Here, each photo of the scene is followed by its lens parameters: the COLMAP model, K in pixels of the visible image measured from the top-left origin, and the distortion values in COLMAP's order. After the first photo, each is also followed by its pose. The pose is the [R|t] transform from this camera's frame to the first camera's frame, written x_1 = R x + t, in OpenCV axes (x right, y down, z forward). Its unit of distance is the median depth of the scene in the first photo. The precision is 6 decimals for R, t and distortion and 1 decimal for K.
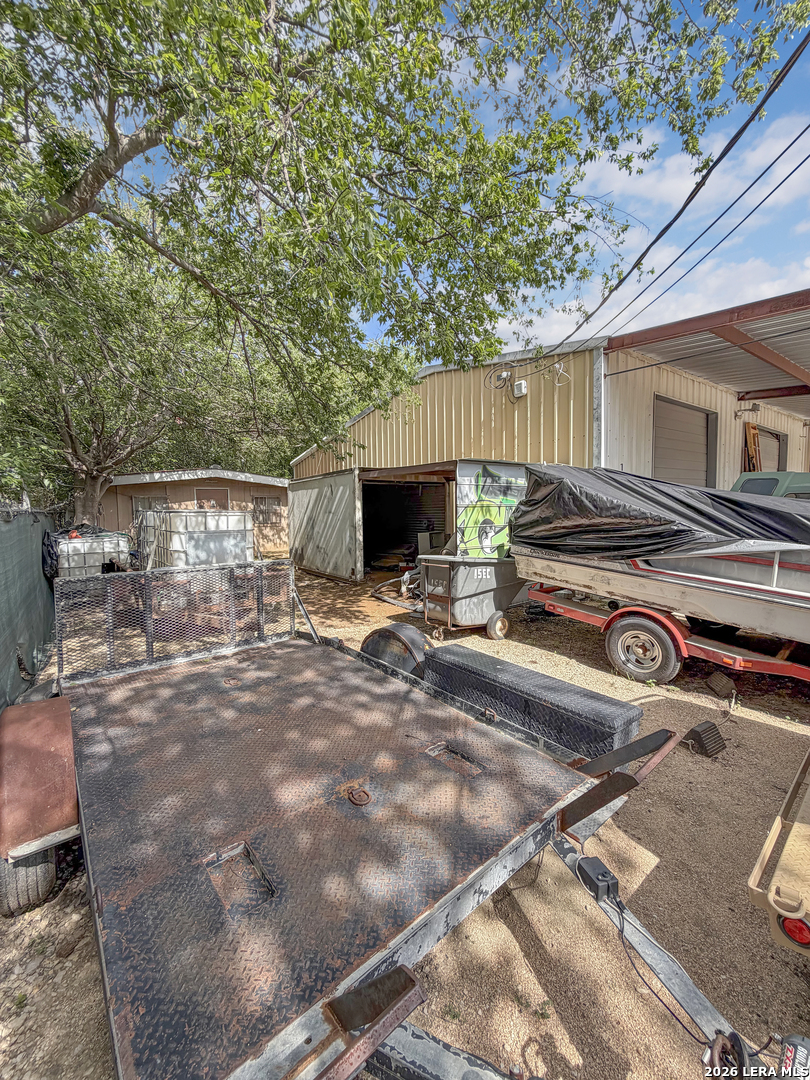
lens RADIAL K [[427.1, 0, 402.8], [0, 427.1, 537.6], [0, 0, 1]] dist [0.000045, 0.000022]
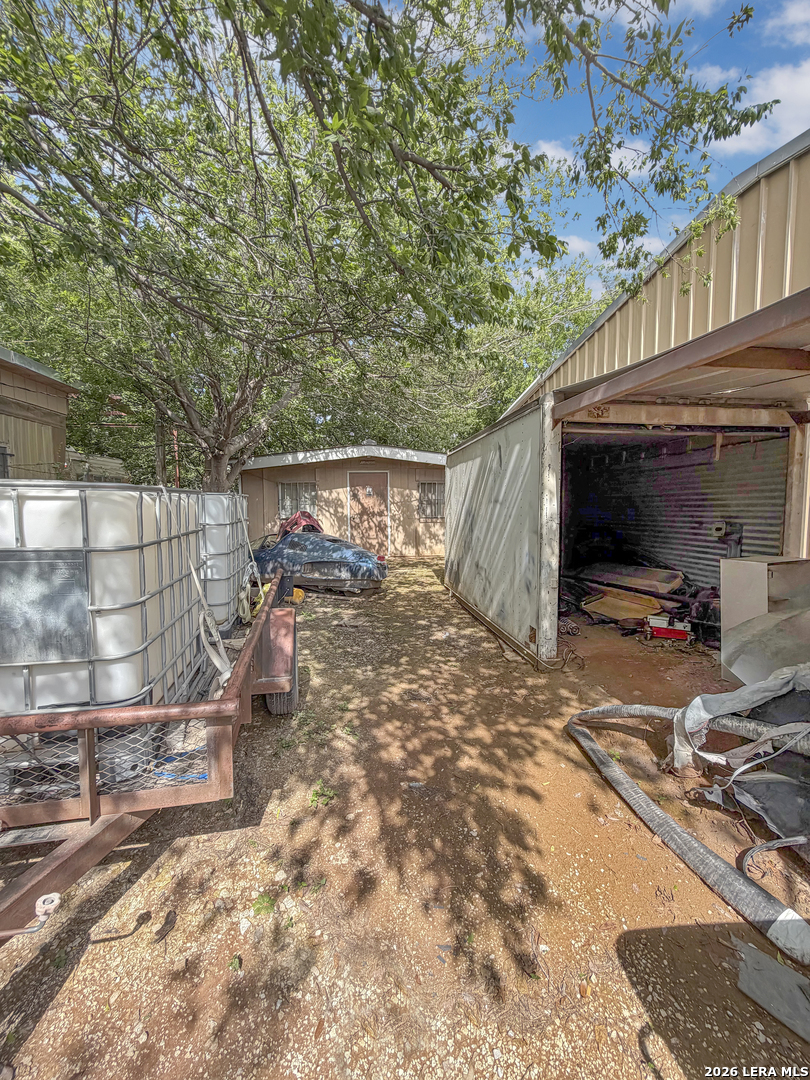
lens RADIAL K [[427.1, 0, 409.0], [0, 427.1, 532.3], [0, 0, 1]] dist [0.000045, 0.000022]
pose [[0.886848, 0.039438, -0.460375, -0.025422], [-0.038680, 0.999190, 0.011084, -0.021666], [0.460439, 0.007978, 0.887655, 0.453338]]
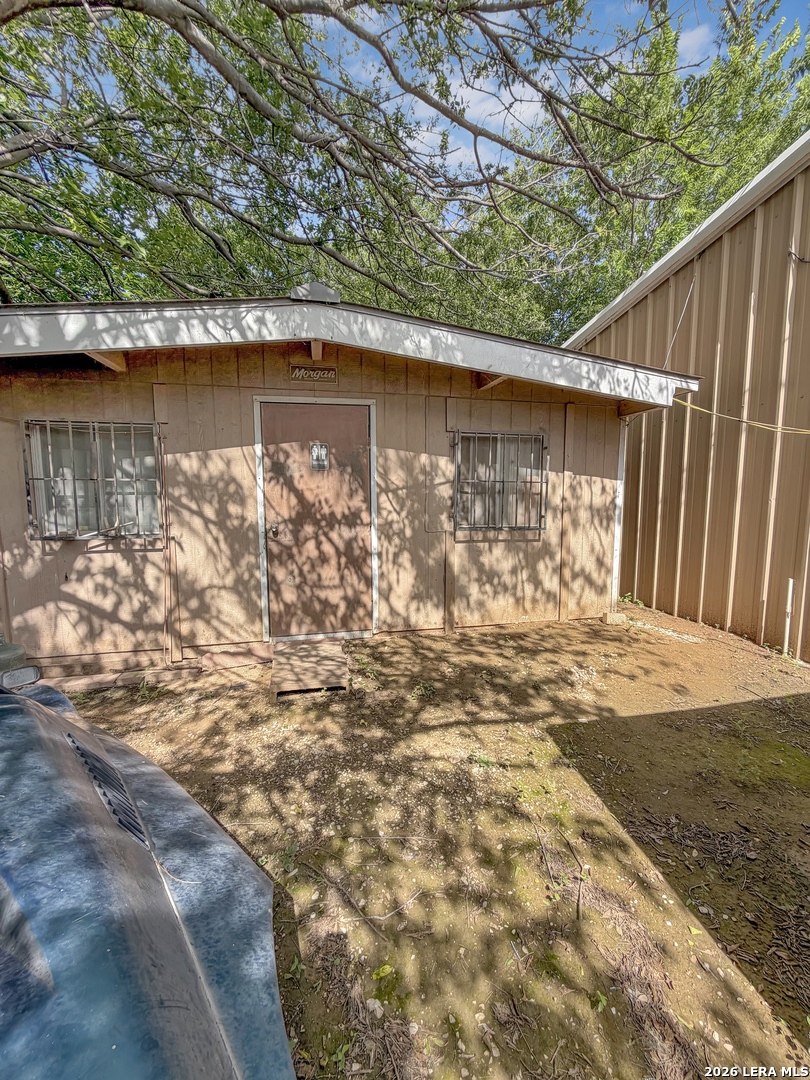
lens RADIAL K [[427.1, 0, 404.8], [0, 427.1, 534.8], [0, 0, 1]] dist [0.000045, 0.000022]
pose [[0.922601, 0.054752, -0.381849, -0.375015], [-0.038185, 0.997977, 0.050836, -0.059517], [0.383860, -0.032321, 0.922826, 1.006870]]
